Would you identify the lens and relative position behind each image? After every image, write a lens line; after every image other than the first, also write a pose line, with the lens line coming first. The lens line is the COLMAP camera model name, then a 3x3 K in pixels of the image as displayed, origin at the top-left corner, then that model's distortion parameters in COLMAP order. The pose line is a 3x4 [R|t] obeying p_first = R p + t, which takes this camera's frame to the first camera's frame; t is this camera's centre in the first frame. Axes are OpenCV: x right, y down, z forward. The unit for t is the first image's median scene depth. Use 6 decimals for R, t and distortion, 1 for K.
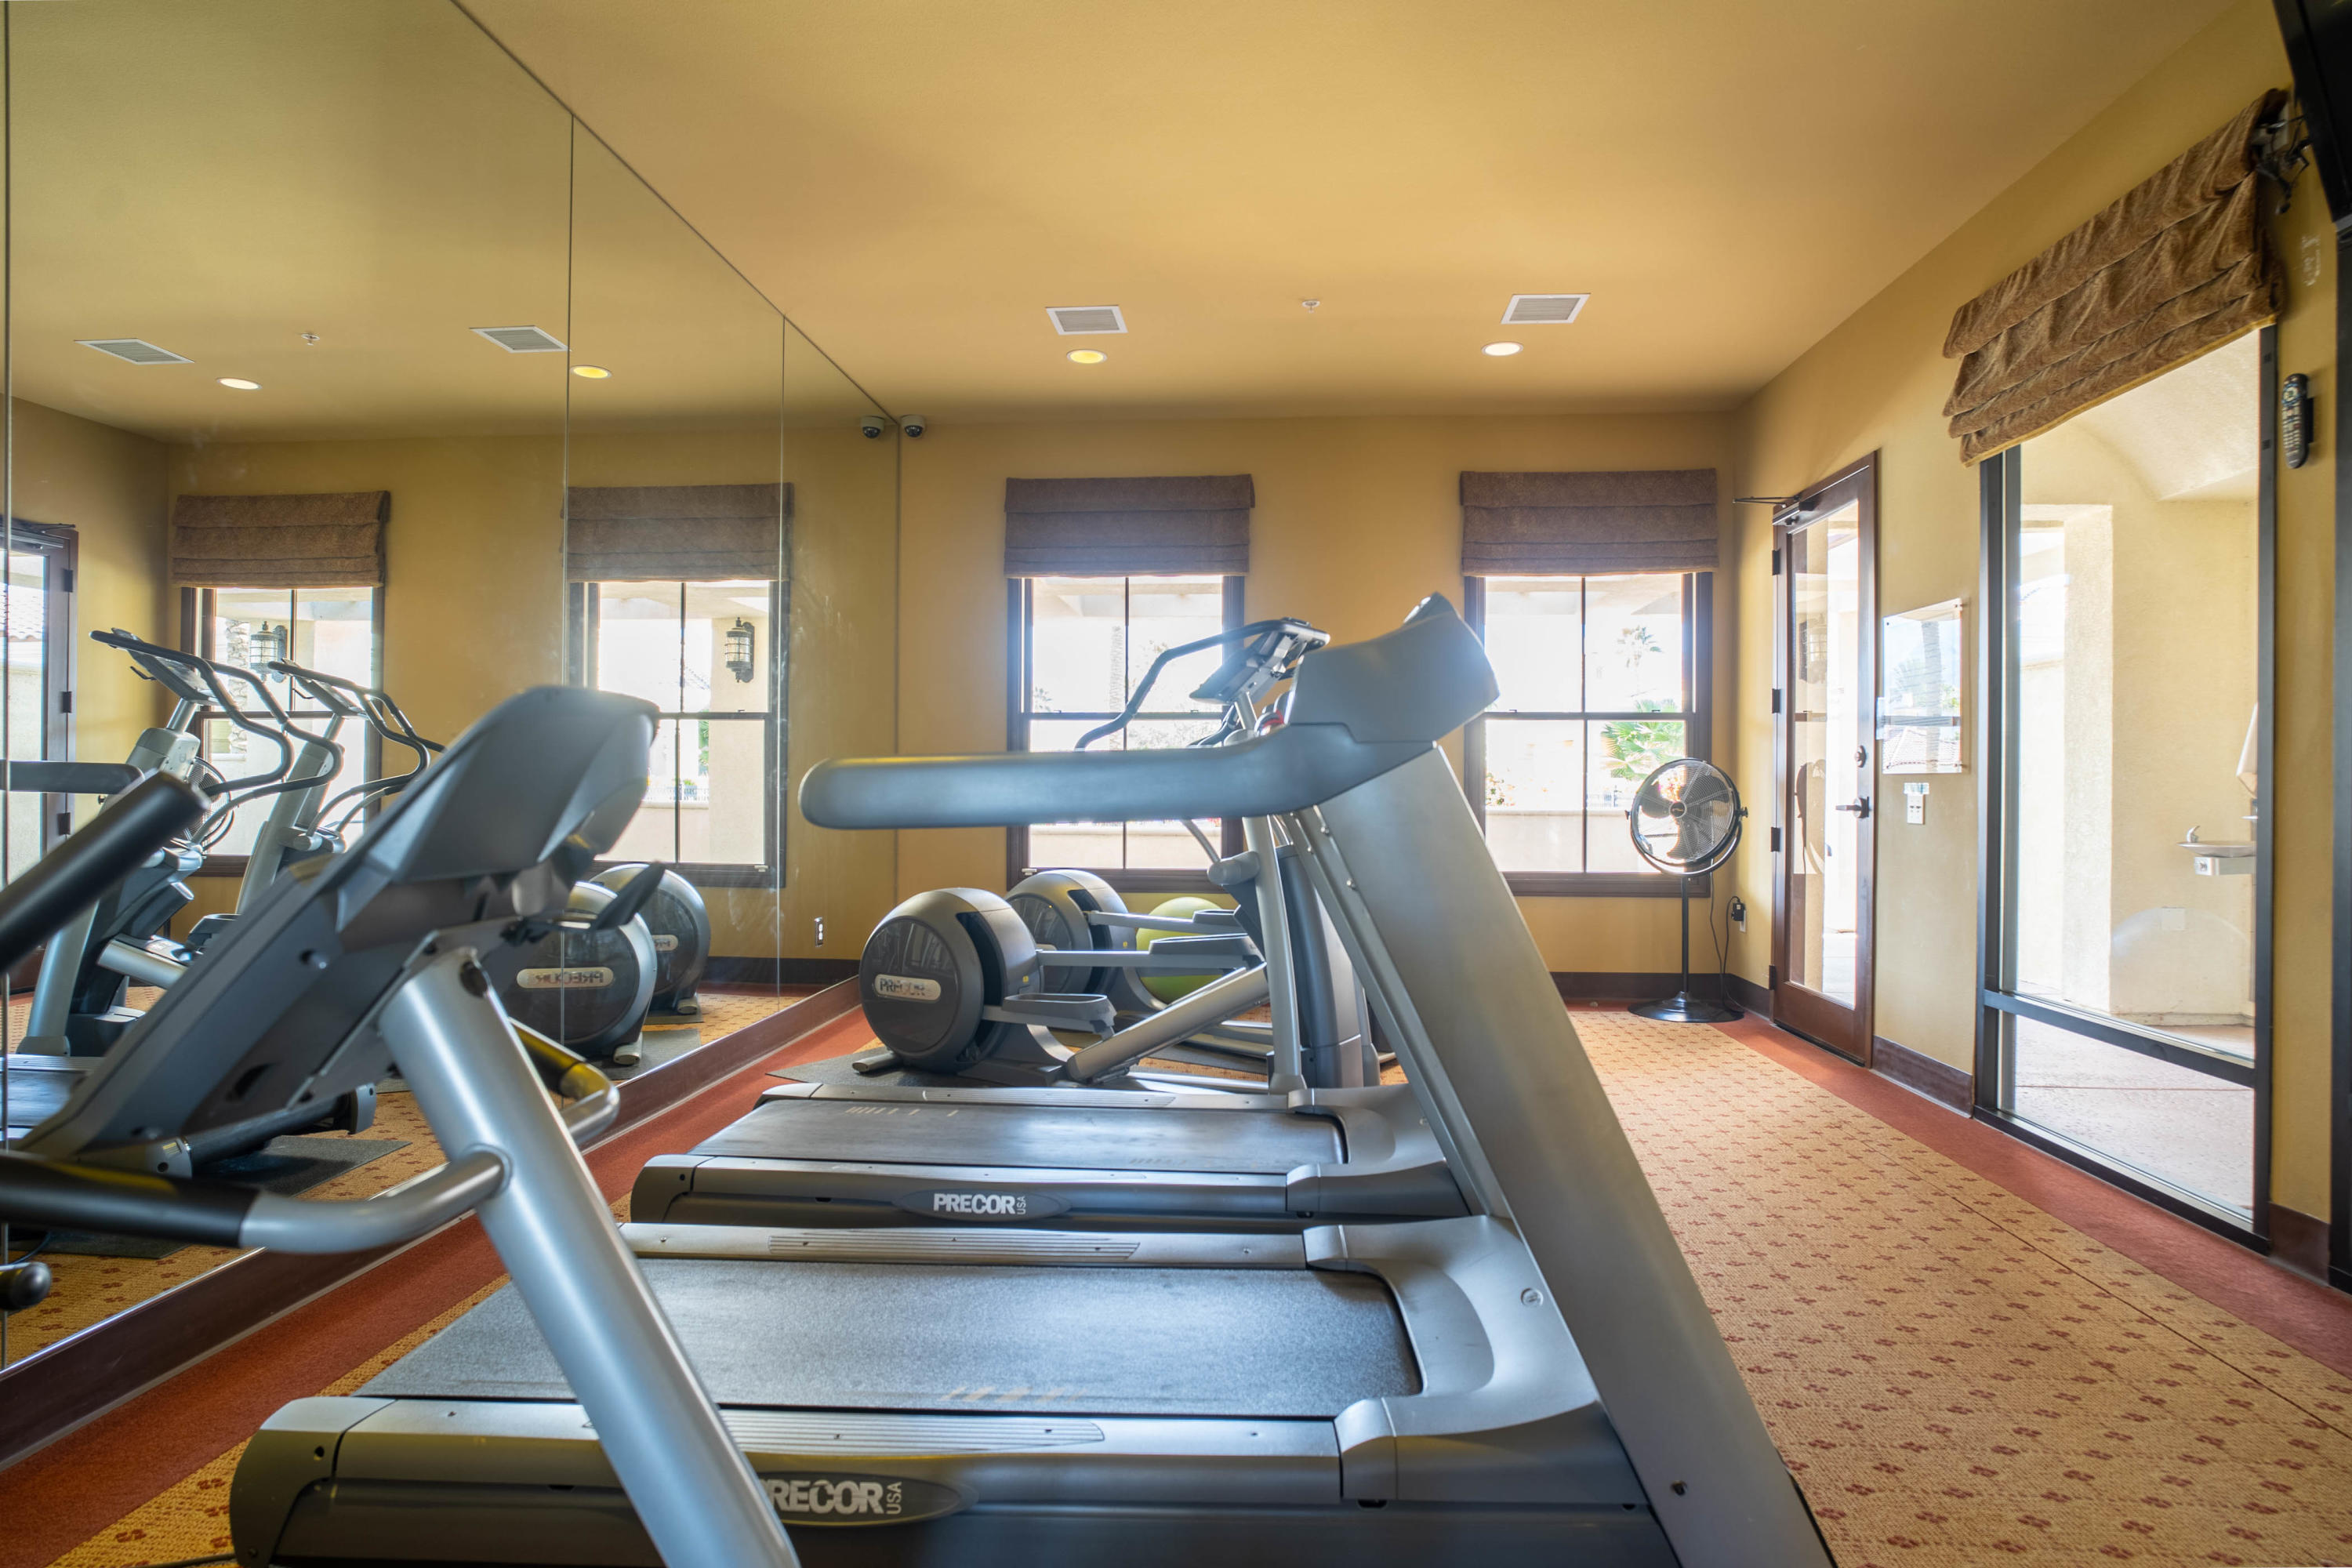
lens RADIAL K [[1239.3, 0, 1182.8], [0, 1239.3, 783.9], [0, 0, 1]] dist [-0.056064, 0.024986]
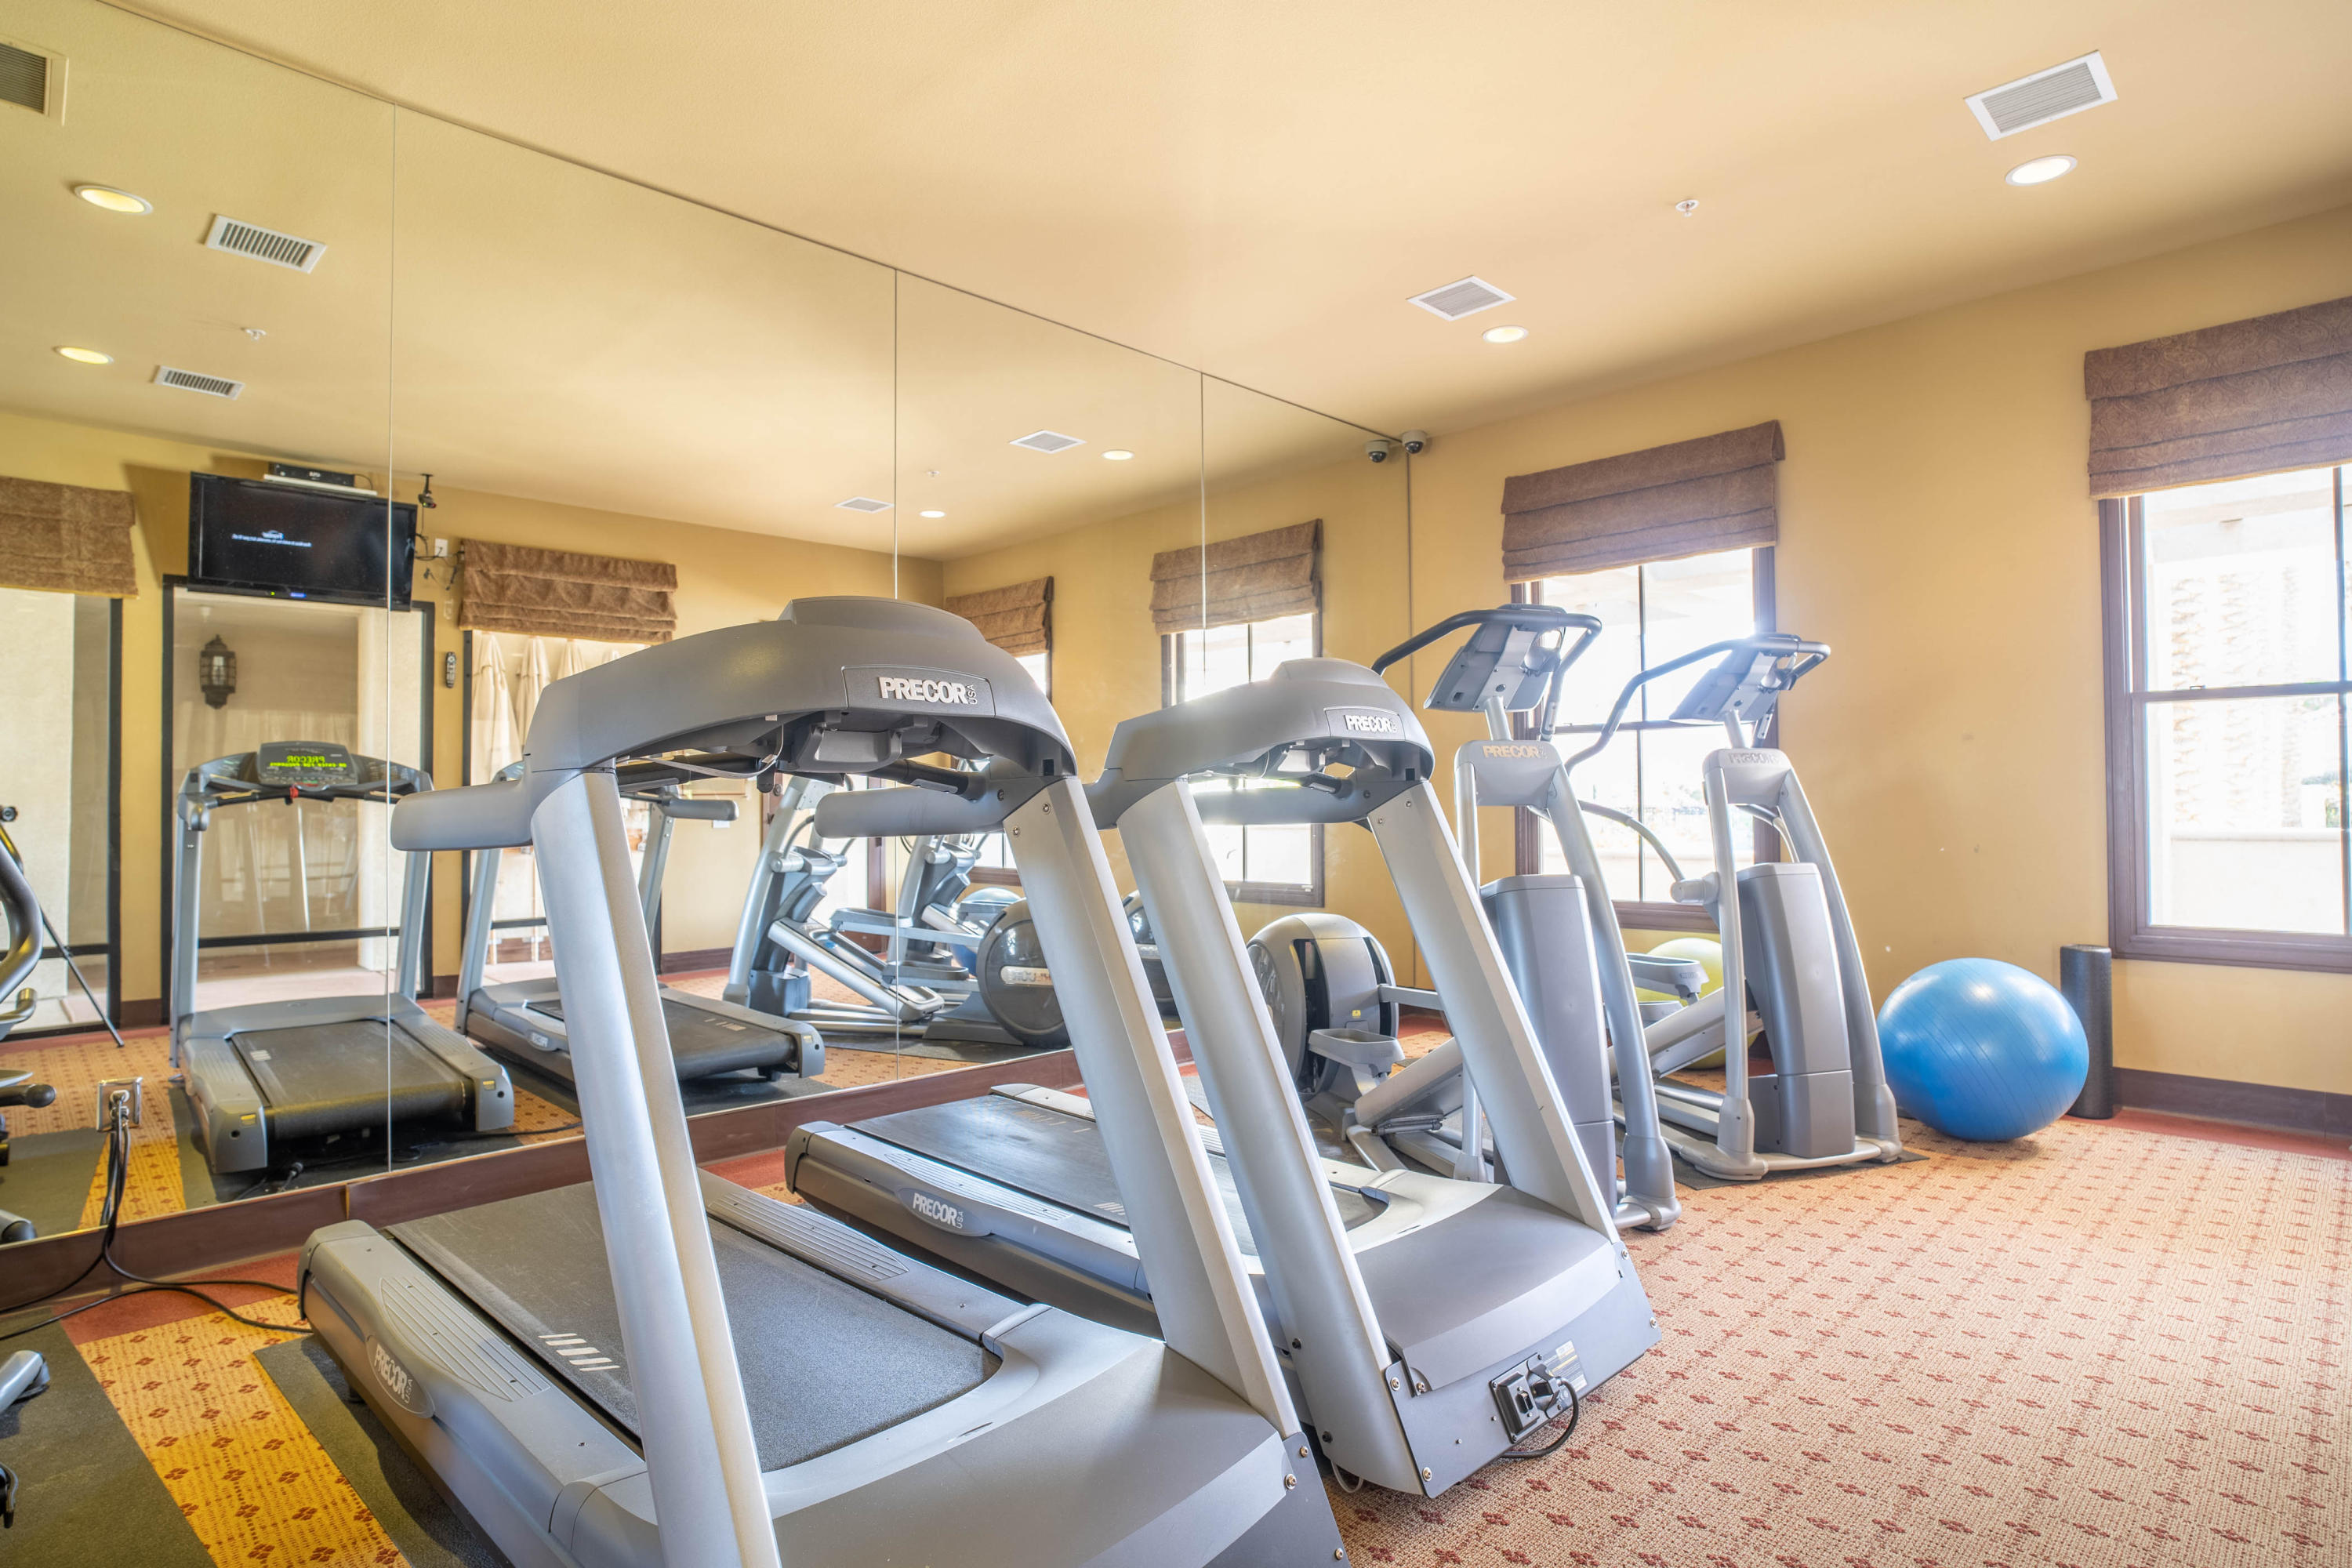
lens RADIAL K [[1239.3, 0, 1182.8], [0, 1239.3, 783.9], [0, 0, 1]] dist [-0.056064, 0.024986]
pose [[0.743456, -0.022620, -0.668402, 0.299447], [0.012776, 0.999726, -0.019623, -0.000897], [0.668663, 0.006049, 0.743541, 0.148203]]
